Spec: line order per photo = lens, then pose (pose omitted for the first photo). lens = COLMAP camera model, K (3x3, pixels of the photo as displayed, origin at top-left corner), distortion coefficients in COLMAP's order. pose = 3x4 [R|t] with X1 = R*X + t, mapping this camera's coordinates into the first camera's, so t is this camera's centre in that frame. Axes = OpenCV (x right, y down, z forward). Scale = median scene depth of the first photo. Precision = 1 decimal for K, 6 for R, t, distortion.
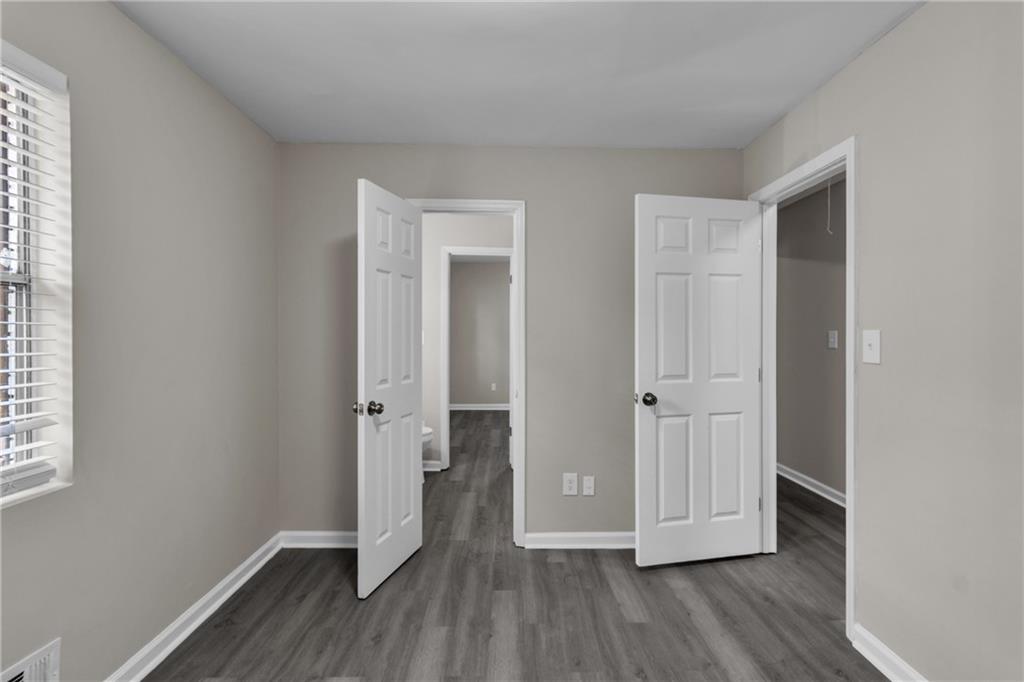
lens RADIAL K [[482.9, 0, 518.7], [0, 482.9, 332.9], [0, 0, 1]] dist [0.014463, 0.000295]
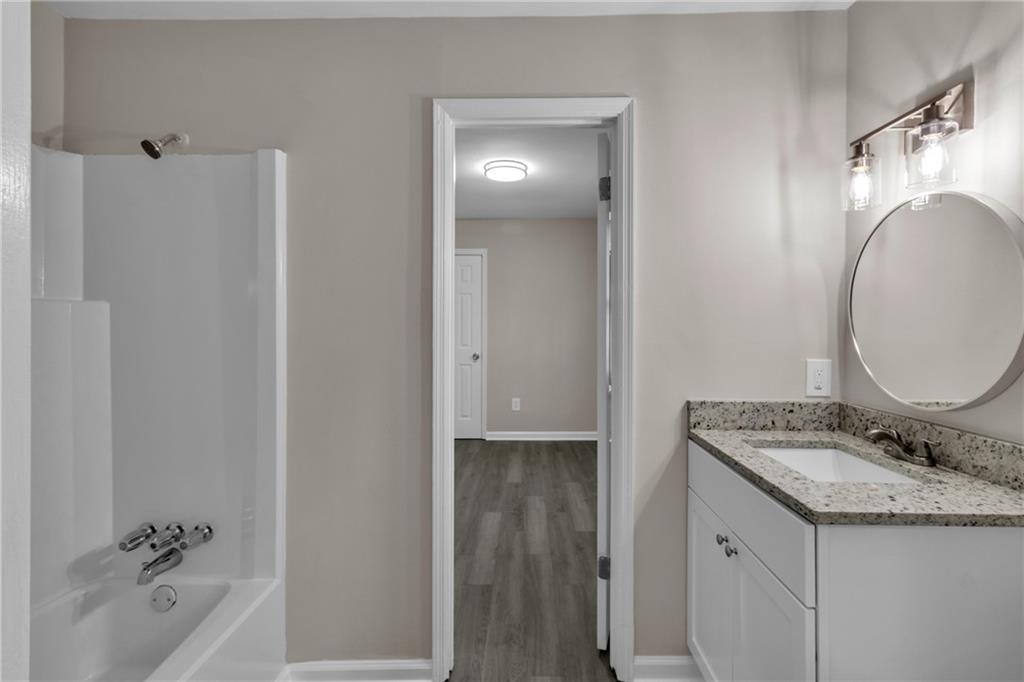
lens RADIAL K [[482.9, 0, 518.7], [0, 482.9, 332.9], [0, 0, 1]] dist [0.014463, 0.000295]
pose [[-0.999388, -0.008315, 0.033973, -0.128774], [-0.007671, 0.999789, 0.019051, 0.002639], [-0.034124, 0.018779, -0.999241, 1.874083]]
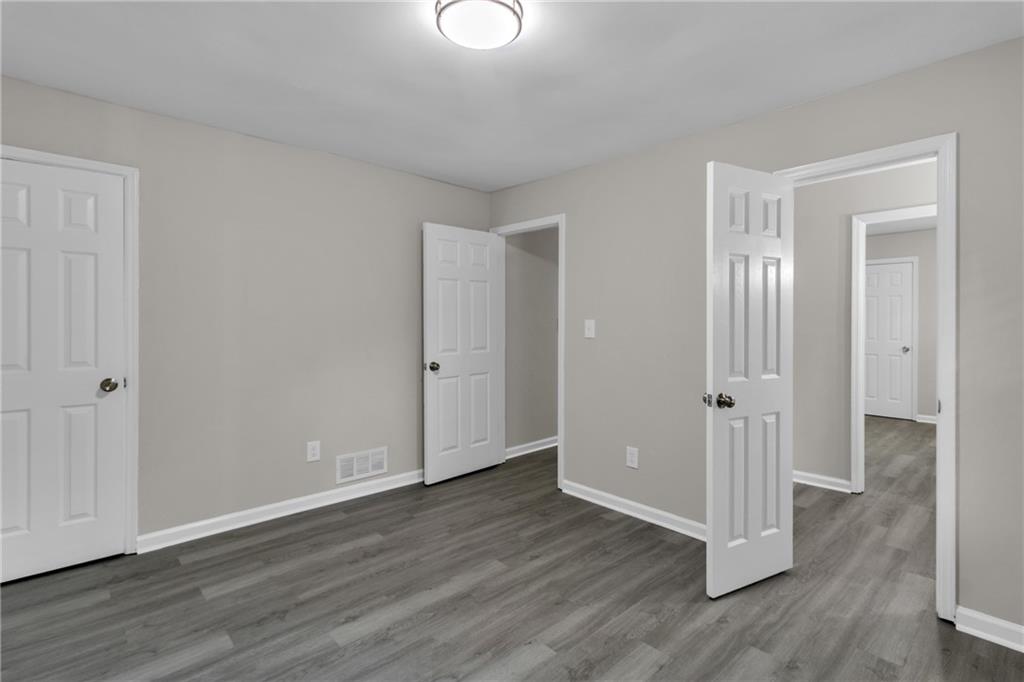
lens RADIAL K [[488.5, 0, 512.7], [0, 488.5, 317.5], [0, 0, 1]] dist [0.004082, 0.000092]
pose [[-0.663072, -0.004606, 0.748541, -0.404040], [-0.005240, 0.999985, 0.001511, -0.006854], [-0.748537, -0.002920, -0.663086, 2.909243]]
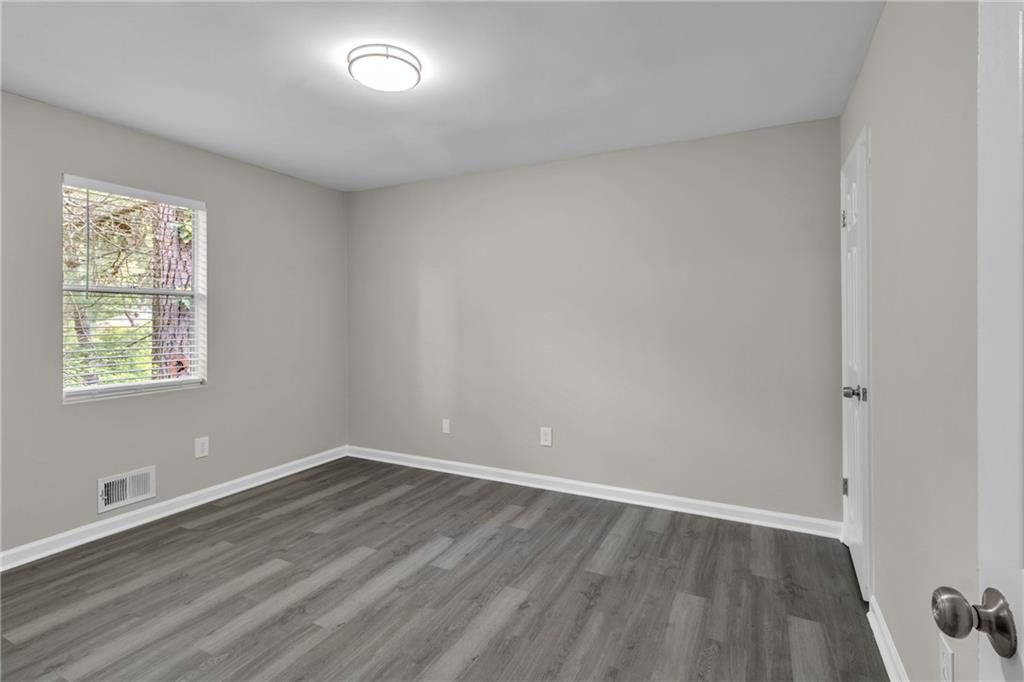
lens RADIAL K [[488.5, 0, 512.7], [0, 488.5, 317.5], [0, 0, 1]] dist [0.004082, 0.000092]
pose [[0.882714, -0.004643, -0.469887, 0.761238], [0.003398, 0.999988, -0.003498, 0.008084], [0.469898, 0.001491, 0.882720, 1.821049]]
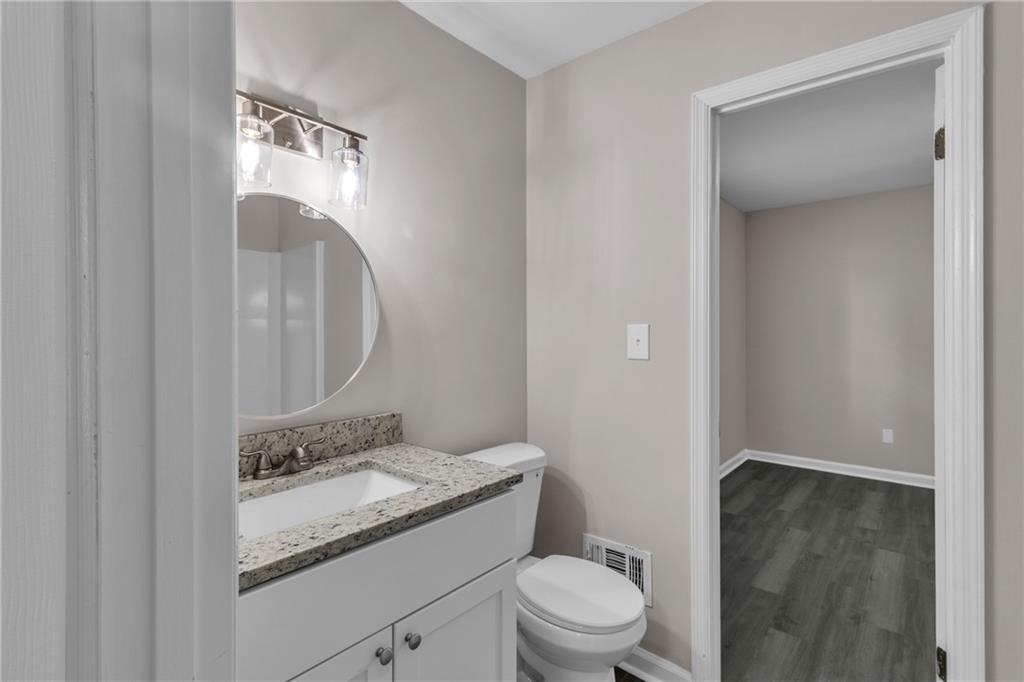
lens RADIAL K [[482.9, 0, 518.7], [0, 482.9, 332.9], [0, 0, 1]] dist [0.014463, 0.000295]
pose [[0.754444, -0.003313, -0.656356, -0.025942], [0.005636, 0.999983, 0.001431, 0.003589], [0.656340, -0.004779, 0.754450, 1.118027]]
